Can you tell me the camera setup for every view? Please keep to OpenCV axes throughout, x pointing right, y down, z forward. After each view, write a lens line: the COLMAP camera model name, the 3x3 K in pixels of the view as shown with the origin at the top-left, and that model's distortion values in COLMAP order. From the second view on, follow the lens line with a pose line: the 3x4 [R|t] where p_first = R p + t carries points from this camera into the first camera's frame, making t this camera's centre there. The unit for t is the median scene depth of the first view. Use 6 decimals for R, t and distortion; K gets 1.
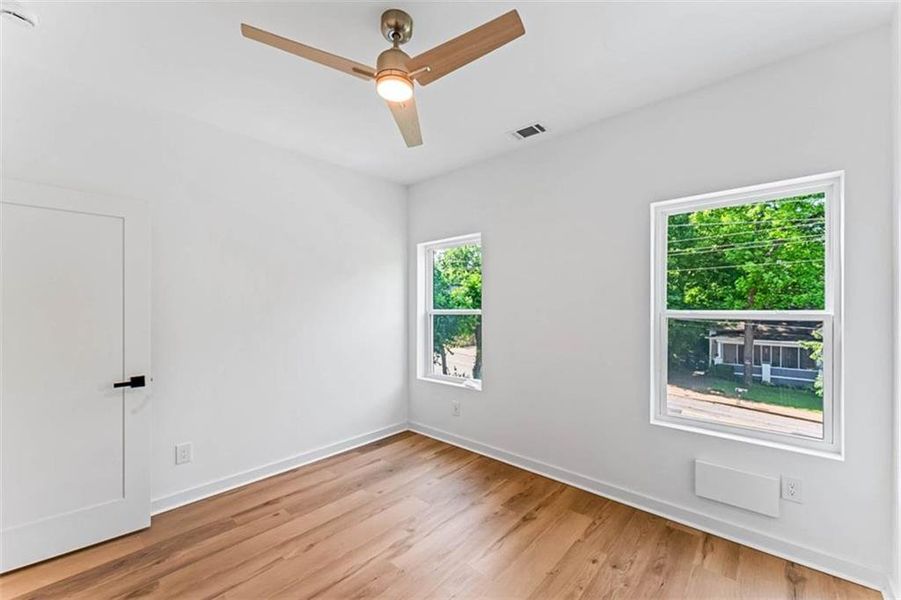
lens RADIAL K [[374.1, 0, 449.5], [0, 374.1, 302.7], [0, 0, 1]] dist [0.000639, 0.000054]
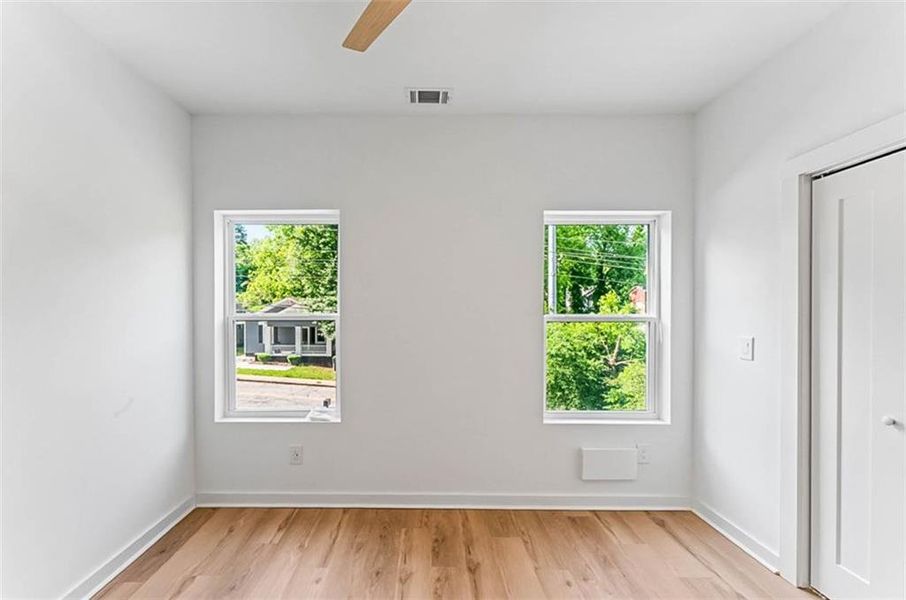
lens RADIAL K [[385.7, 0, 435.4], [0, 385.7, 311.7], [0, 0, 1]] dist [0.001168, 0.000172]
pose [[0.734706, 0.003375, 0.678377, -0.249668], [-0.012047, 0.999895, 0.008074, 0.004899], [-0.678278, -0.014105, 0.734670, 0.257968]]
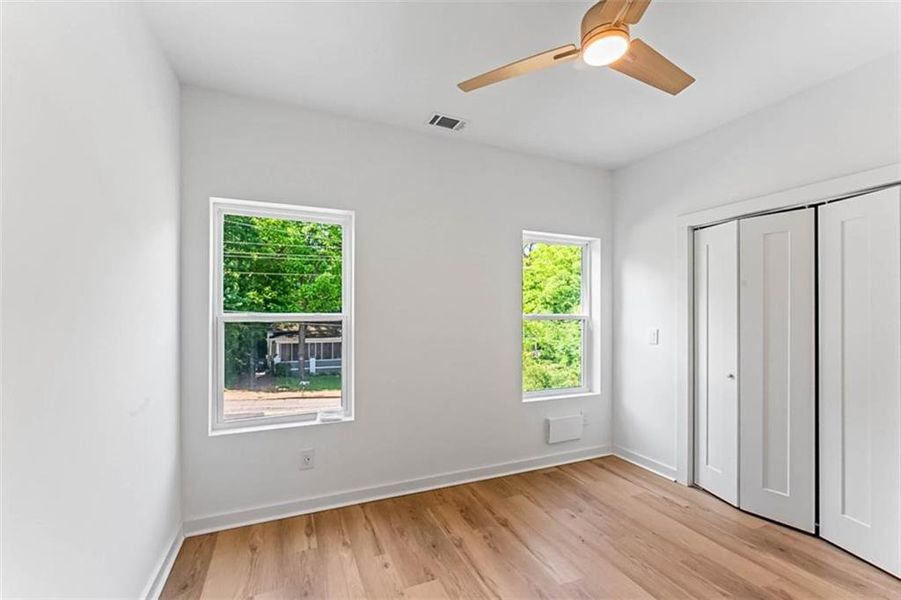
lens RADIAL K [[378.6, 0, 466.9], [0, 378.6, 307.9], [0, 0, 1]] dist [-0.002792, -0.000200]
pose [[0.389786, 0.012049, 0.920827, -0.446082], [-0.017300, 0.999834, -0.005759, 0.006366], [-0.920743, -0.013685, 0.389930, 0.411952]]
